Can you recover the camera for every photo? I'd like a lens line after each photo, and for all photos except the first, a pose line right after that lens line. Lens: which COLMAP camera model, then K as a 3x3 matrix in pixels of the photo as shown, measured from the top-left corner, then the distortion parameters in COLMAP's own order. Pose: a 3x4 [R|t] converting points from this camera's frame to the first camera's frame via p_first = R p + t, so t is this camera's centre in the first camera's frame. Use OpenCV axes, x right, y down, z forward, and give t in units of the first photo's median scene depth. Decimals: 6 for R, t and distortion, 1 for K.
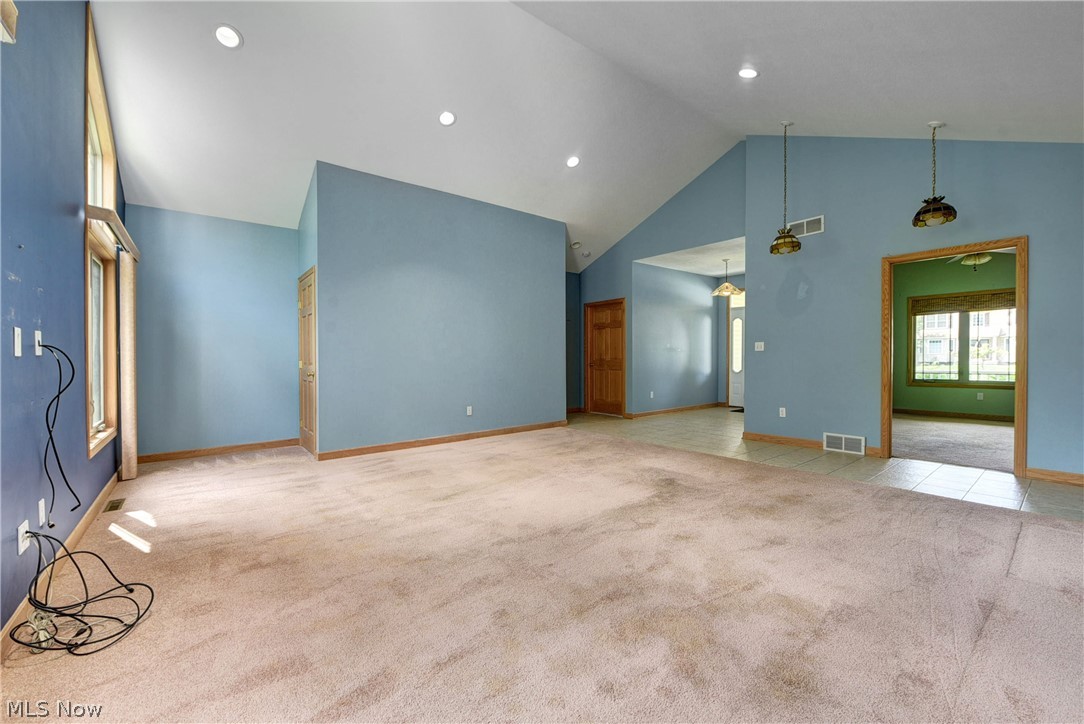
lens RADIAL K [[434.6, 0, 542.0], [0, 434.6, 362.0], [0, 0, 1]] dist [-0.009021, -0.000137]
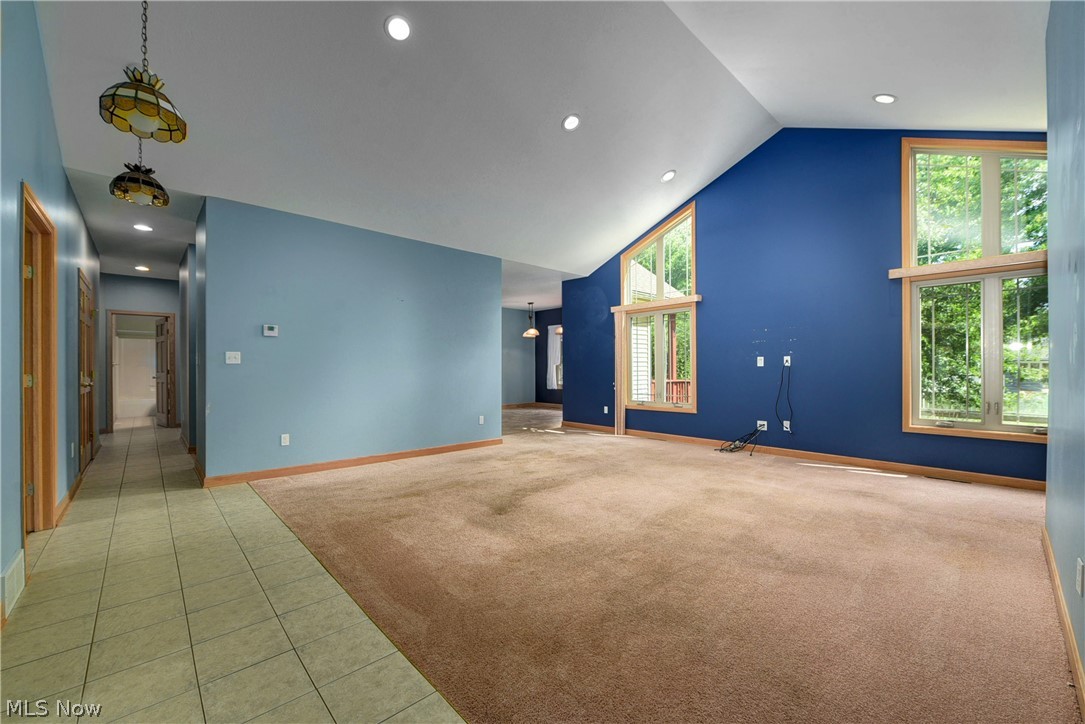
lens RADIAL K [[434.5, 0, 545.0], [0, 434.5, 367.2], [0, 0, 1]] dist [-0.009017, -0.000535]
pose [[-0.997021, 0.011420, -0.076281, 0.261679], [0.010212, 0.999817, 0.016201, -0.033088], [0.076453, 0.015374, -0.996955, 1.849883]]
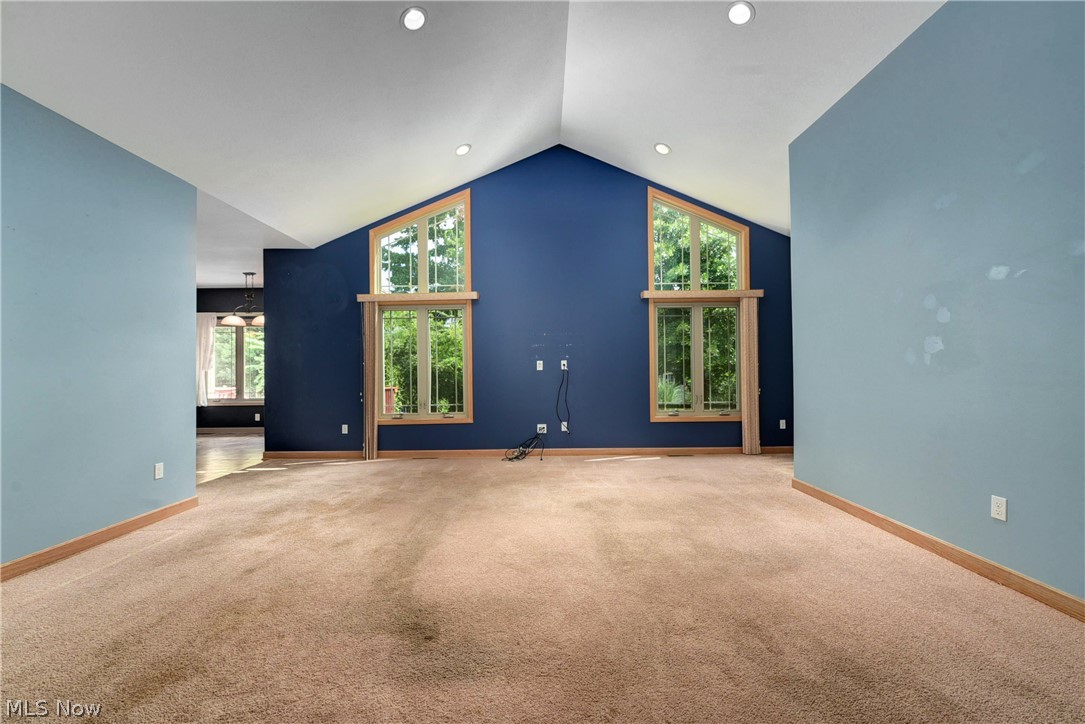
lens RADIAL K [[434.5, 0, 545.0], [0, 434.5, 367.2], [0, 0, 1]] dist [-0.009017, -0.000535]
pose [[-0.618211, 0.008594, -0.785965, 0.575246], [0.003854, 0.999961, 0.007903, -0.027060], [0.786003, 0.001857, -0.618220, 1.382719]]
